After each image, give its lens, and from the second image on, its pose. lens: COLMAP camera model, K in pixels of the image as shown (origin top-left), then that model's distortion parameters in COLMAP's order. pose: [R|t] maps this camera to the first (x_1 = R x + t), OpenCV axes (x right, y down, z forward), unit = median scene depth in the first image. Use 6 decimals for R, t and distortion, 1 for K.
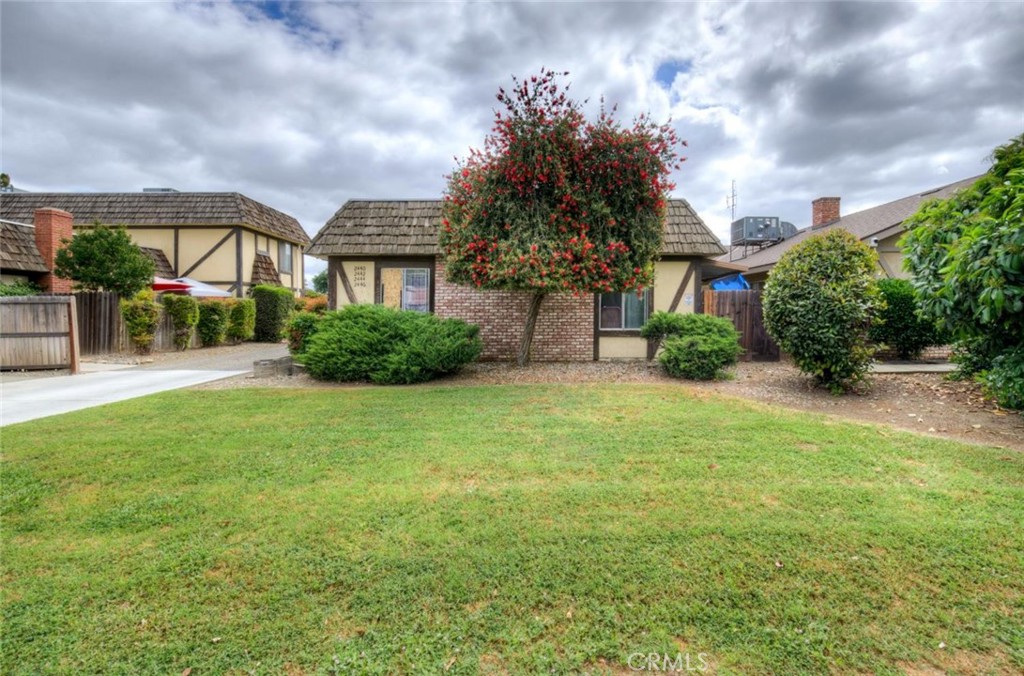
lens RADIAL K [[453.1, 0, 521.3], [0, 453.1, 320.9], [0, 0, 1]] dist [0.009035, 0.000603]
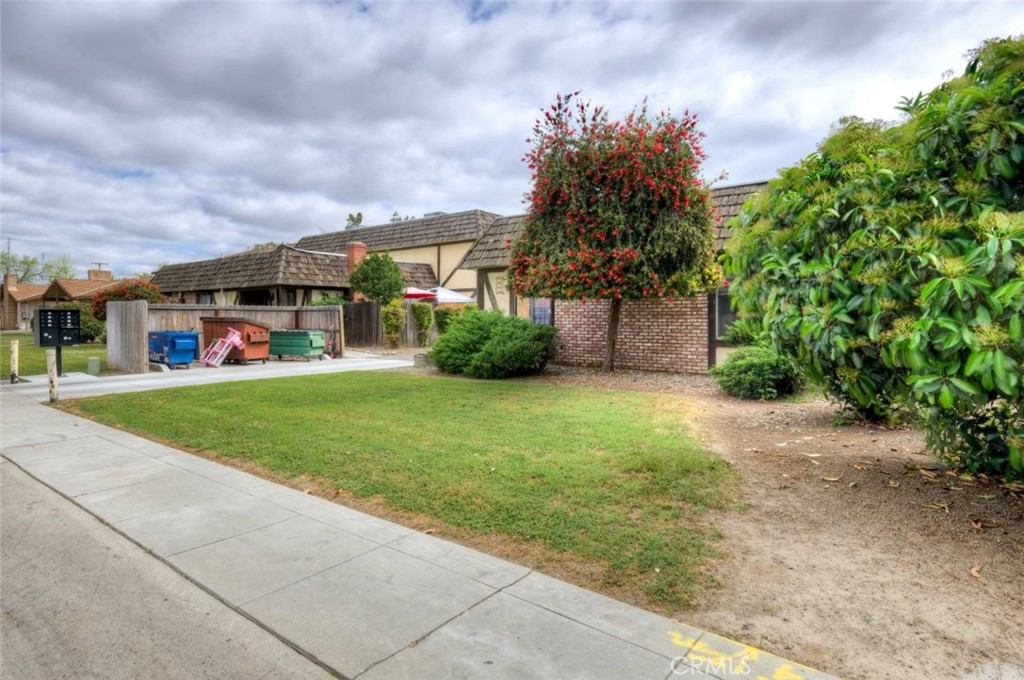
lens RADIAL K [[559.0, 0, 507.0], [0, 559.0, 330.1], [0, 0, 1]] dist [-0.003105, -0.000034]
pose [[0.791229, 0.018400, -0.611243, 0.412646], [-0.013199, 0.999828, 0.013012, -0.004209], [0.611377, -0.002228, 0.791336, -0.072662]]
